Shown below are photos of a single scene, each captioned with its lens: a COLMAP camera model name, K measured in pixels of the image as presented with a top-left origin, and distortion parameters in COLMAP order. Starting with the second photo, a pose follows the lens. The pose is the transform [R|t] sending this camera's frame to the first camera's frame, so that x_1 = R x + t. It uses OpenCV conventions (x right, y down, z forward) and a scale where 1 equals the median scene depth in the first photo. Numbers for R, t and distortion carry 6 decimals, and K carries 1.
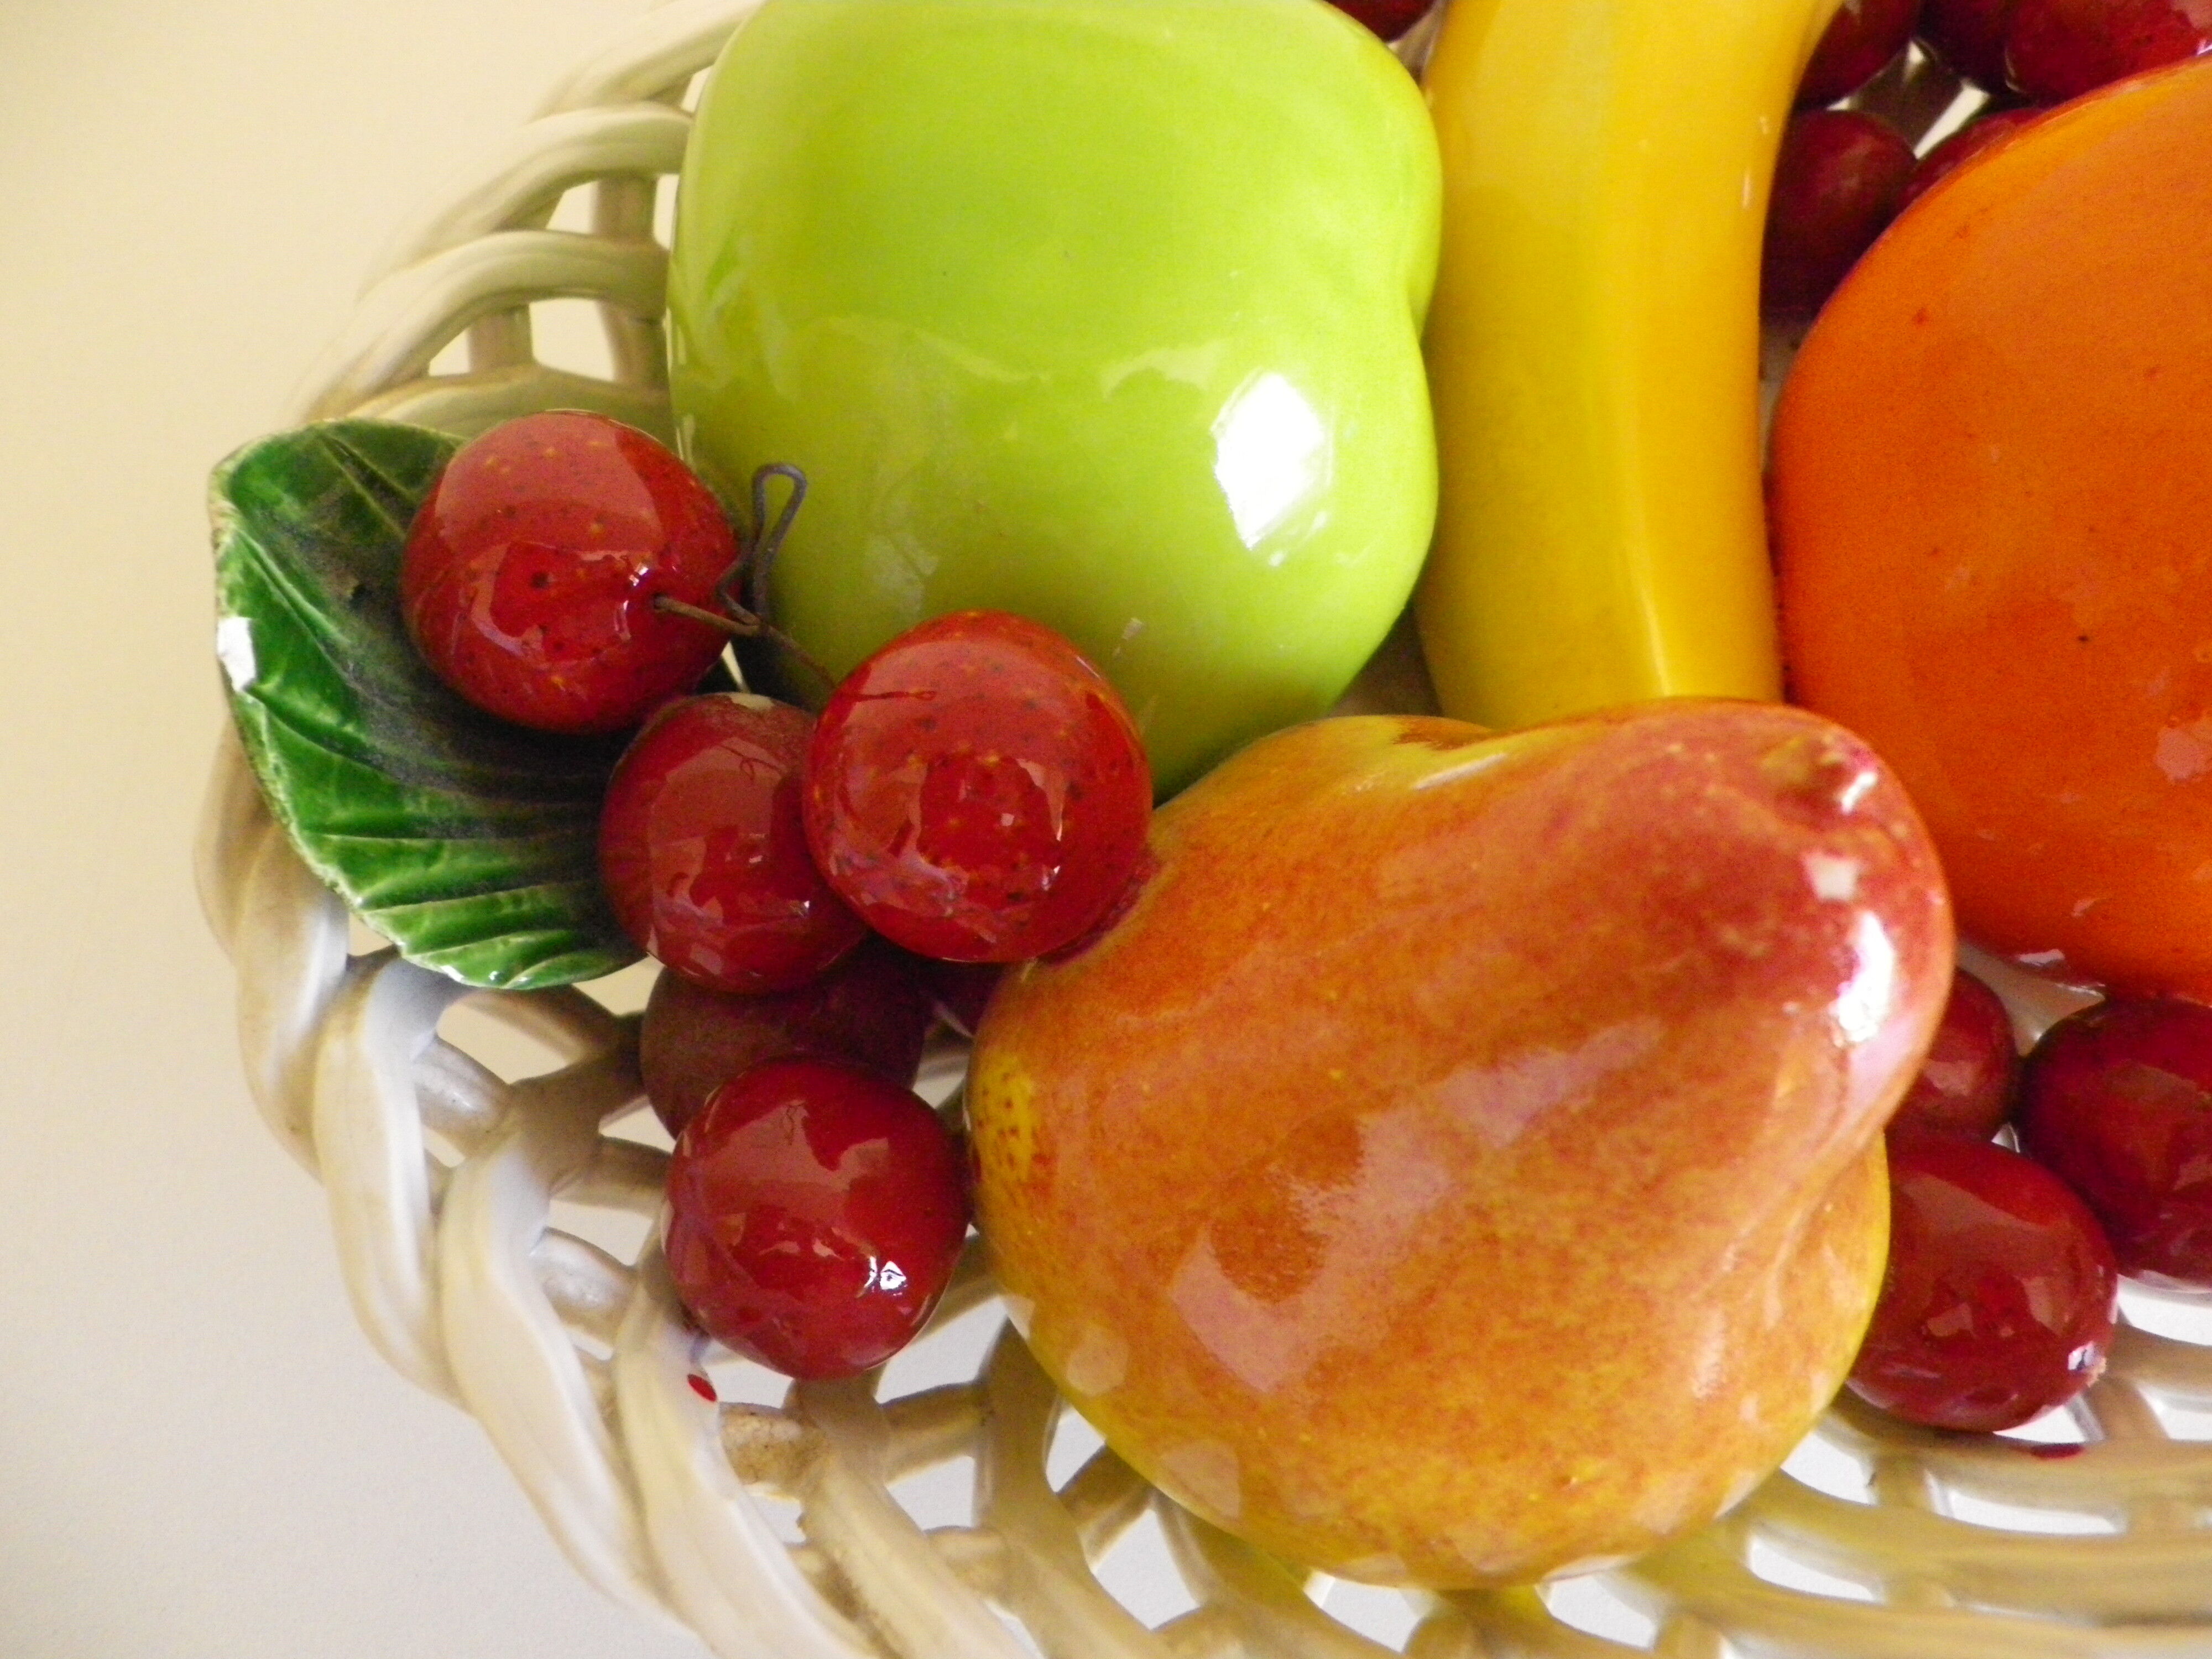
lens RADIAL K [[1678.5, 0, 1106.0], [0, 1678.5, 829.5], [0, 0, 1]] dist [0.004872, -0.000740]
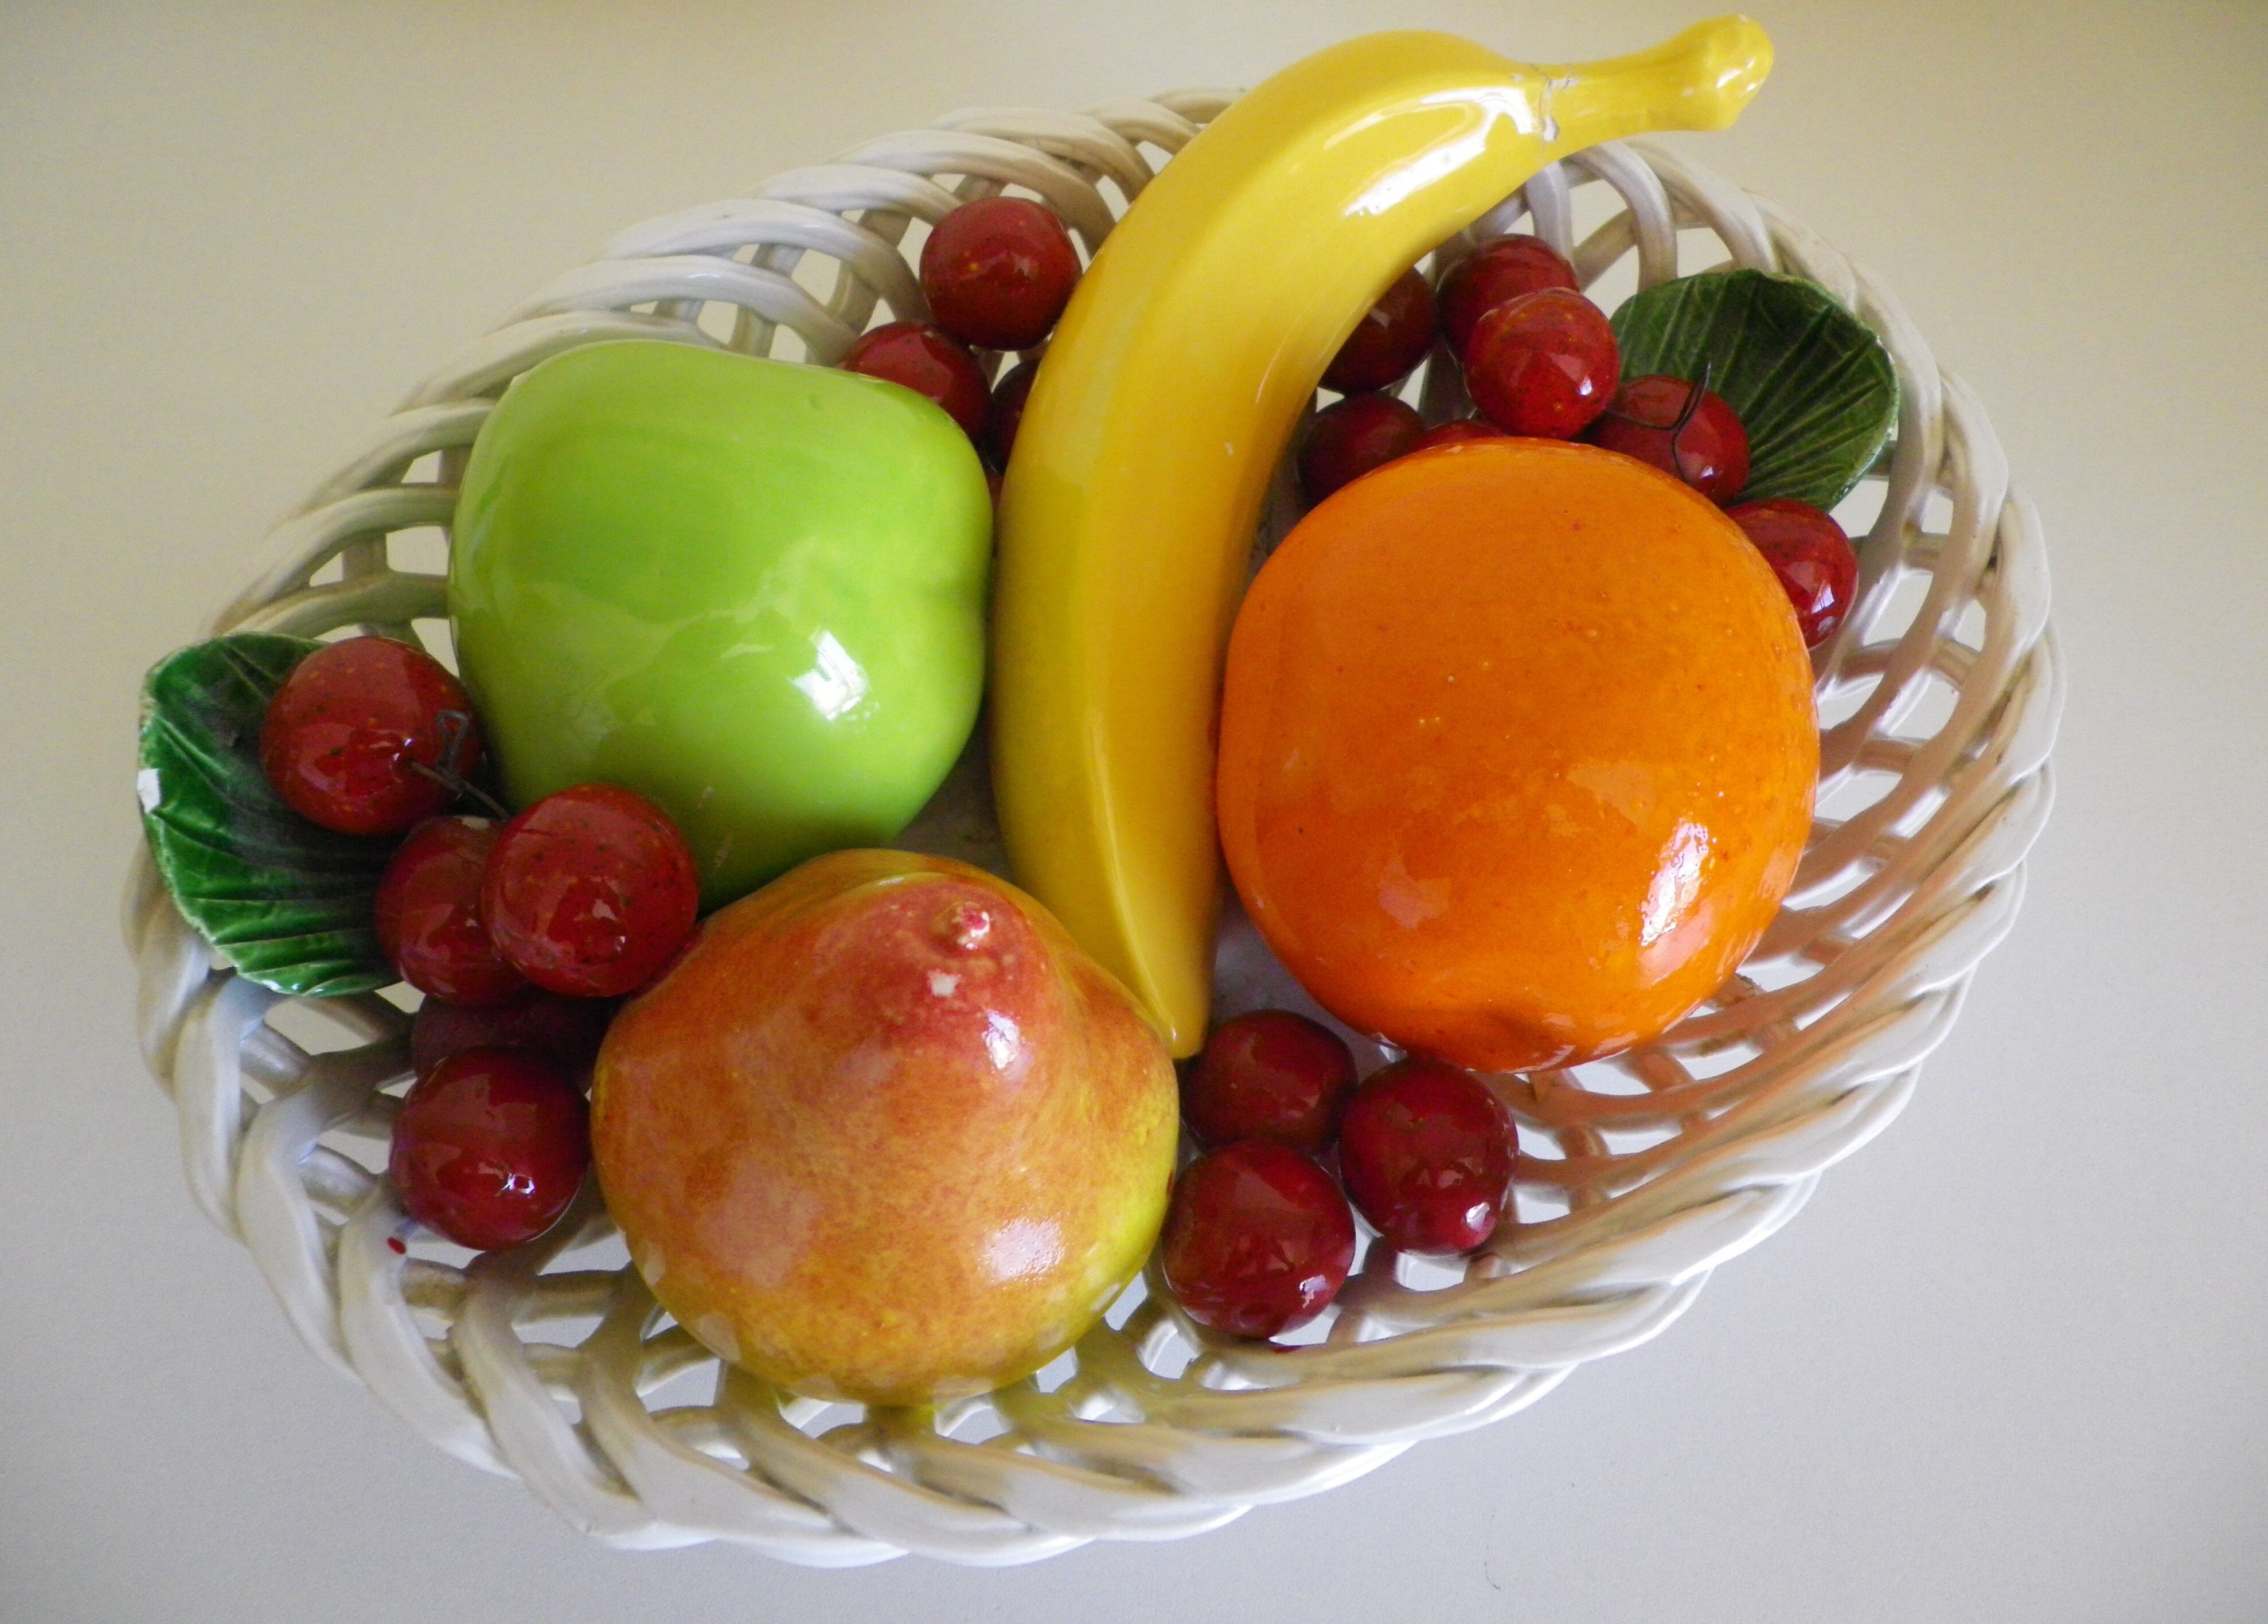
lens RADIAL K [[1743.9, 0, 1135.2], [0, 1743.9, 765.9], [0, 0, 1]] dist [0.008242, 0.001759]
pose [[0.998292, 0.052420, -0.025797, 0.482871], [-0.053266, 0.998025, -0.033290, -0.115253], [0.024001, 0.034607, 0.999113, -0.685604]]
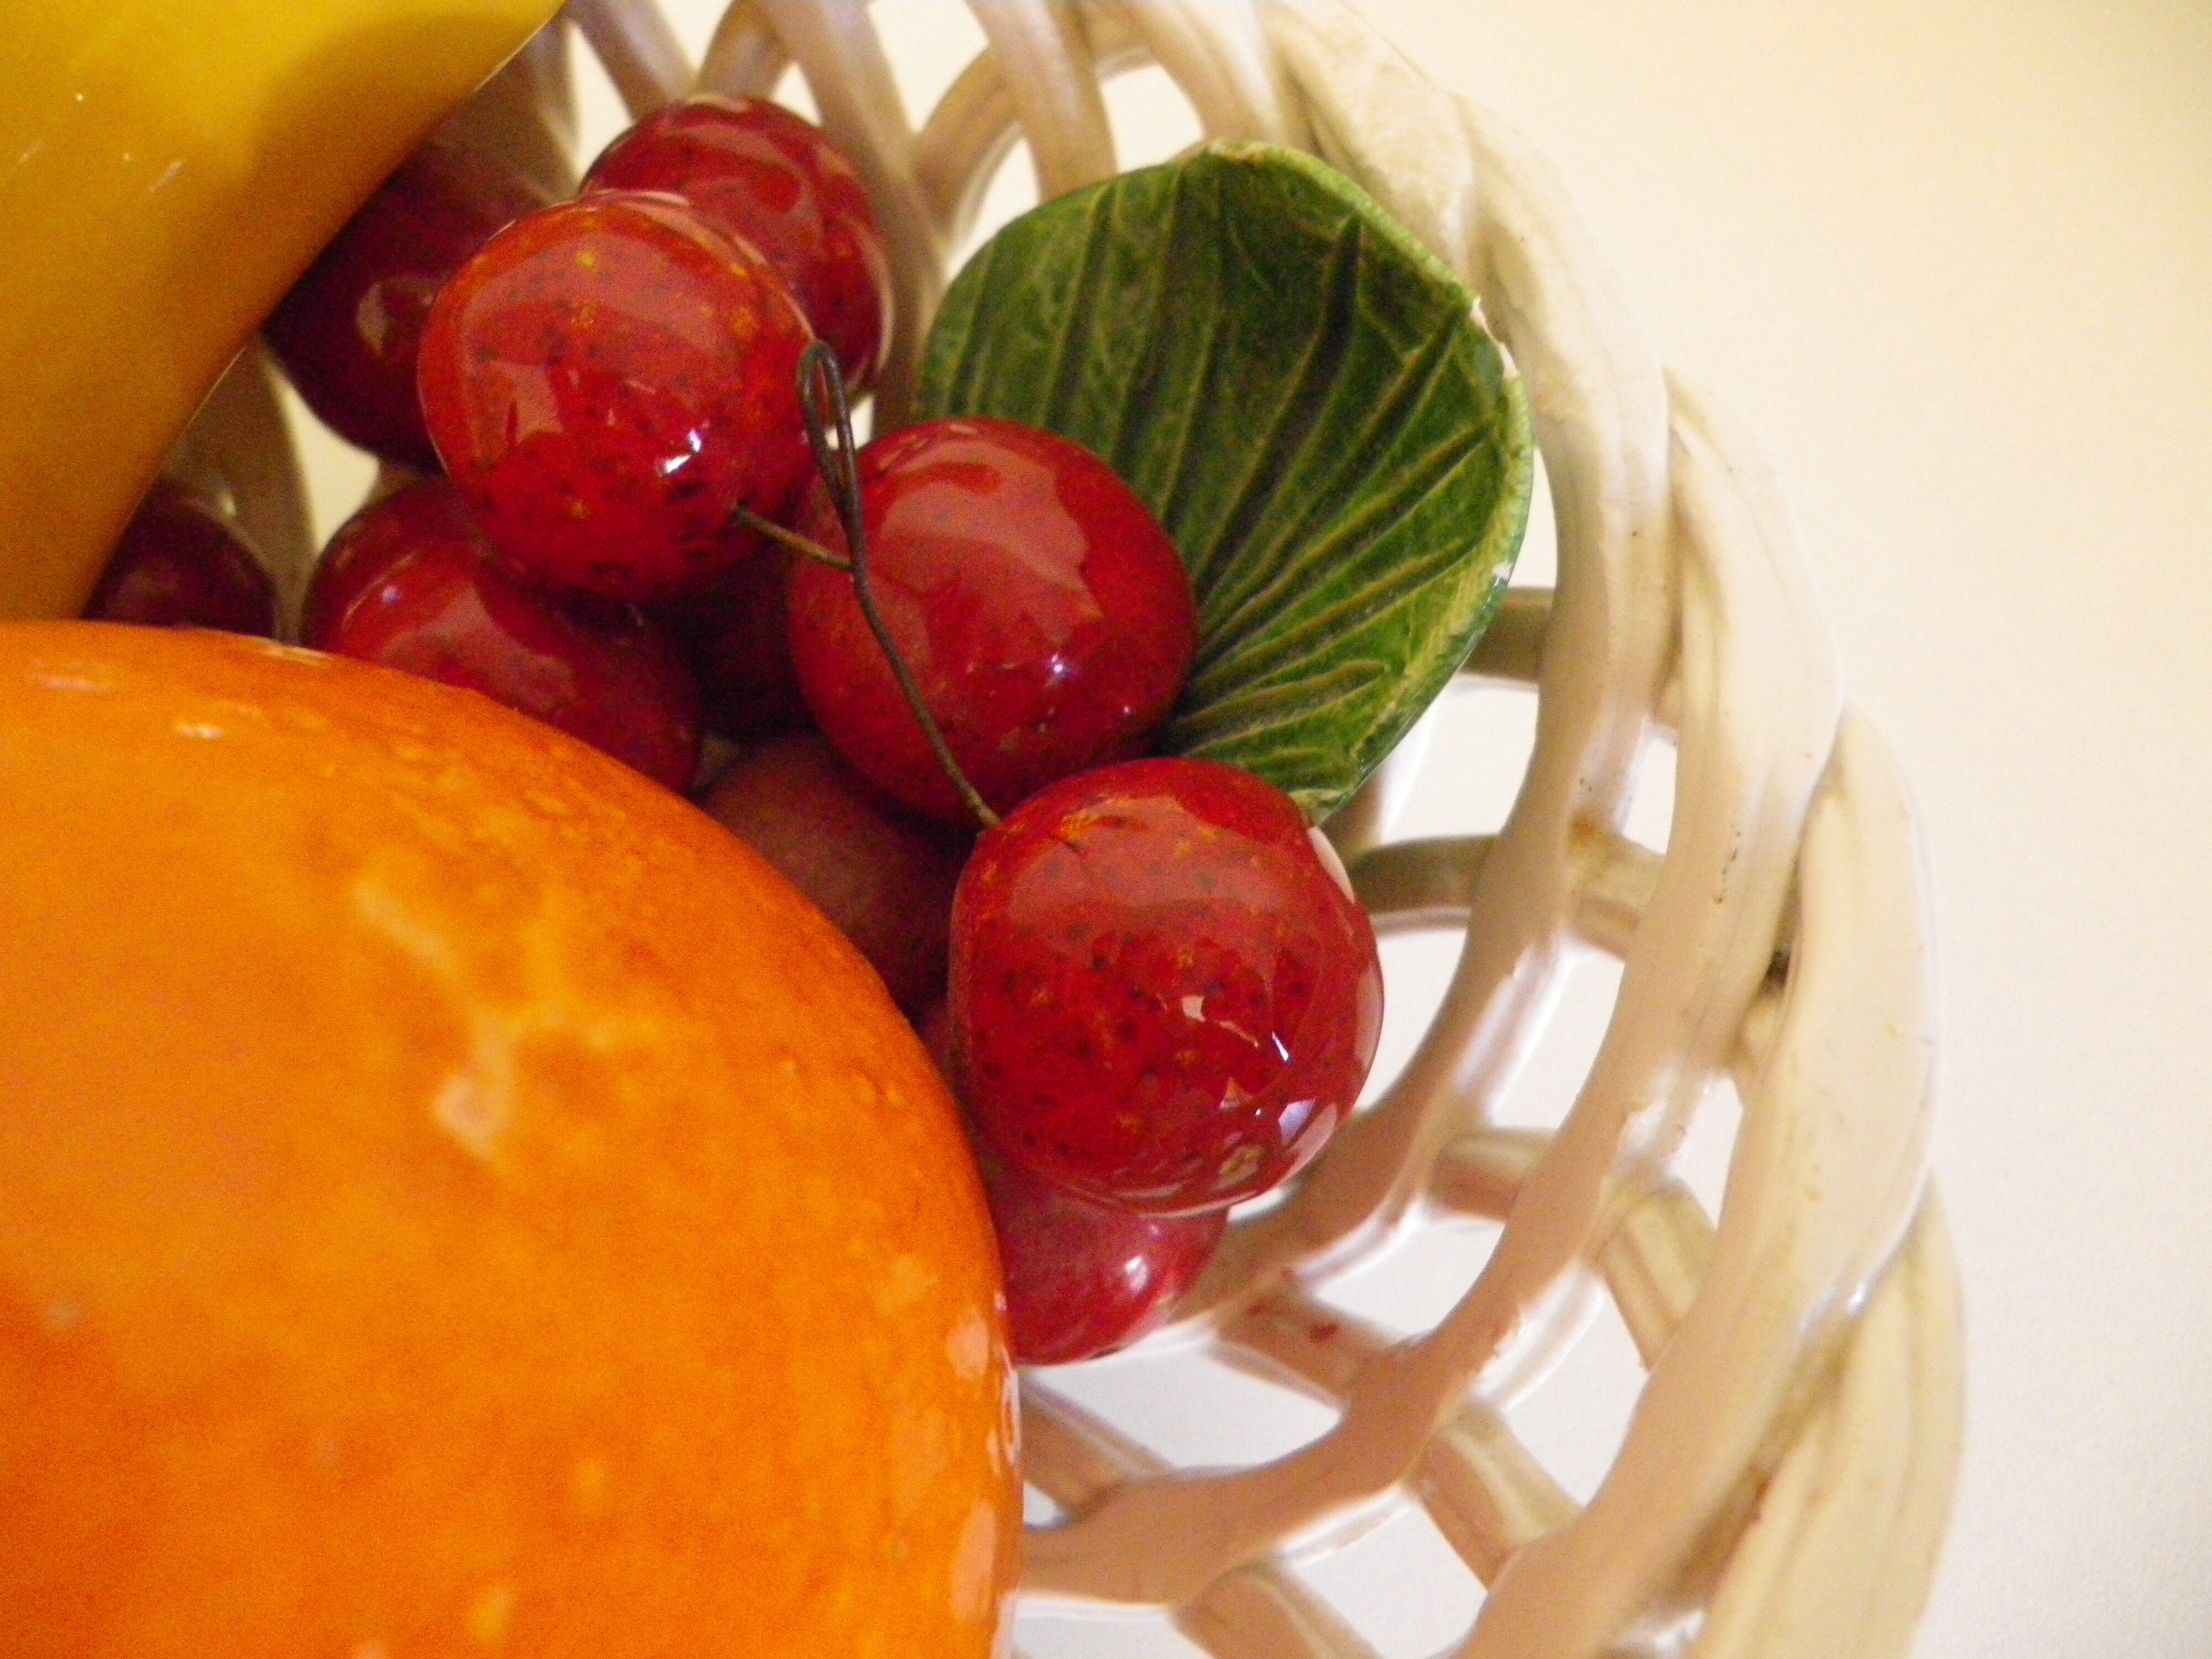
lens RADIAL K [[1678.5, 0, 1106.0], [0, 1678.5, 829.5], [0, 0, 1]] dist [0.004872, -0.000740]
pose [[0.989676, 0.067478, -0.126443, 1.243024], [-0.070581, 0.997301, -0.020214, -0.499161], [0.124737, 0.028930, 0.991768, 0.697715]]
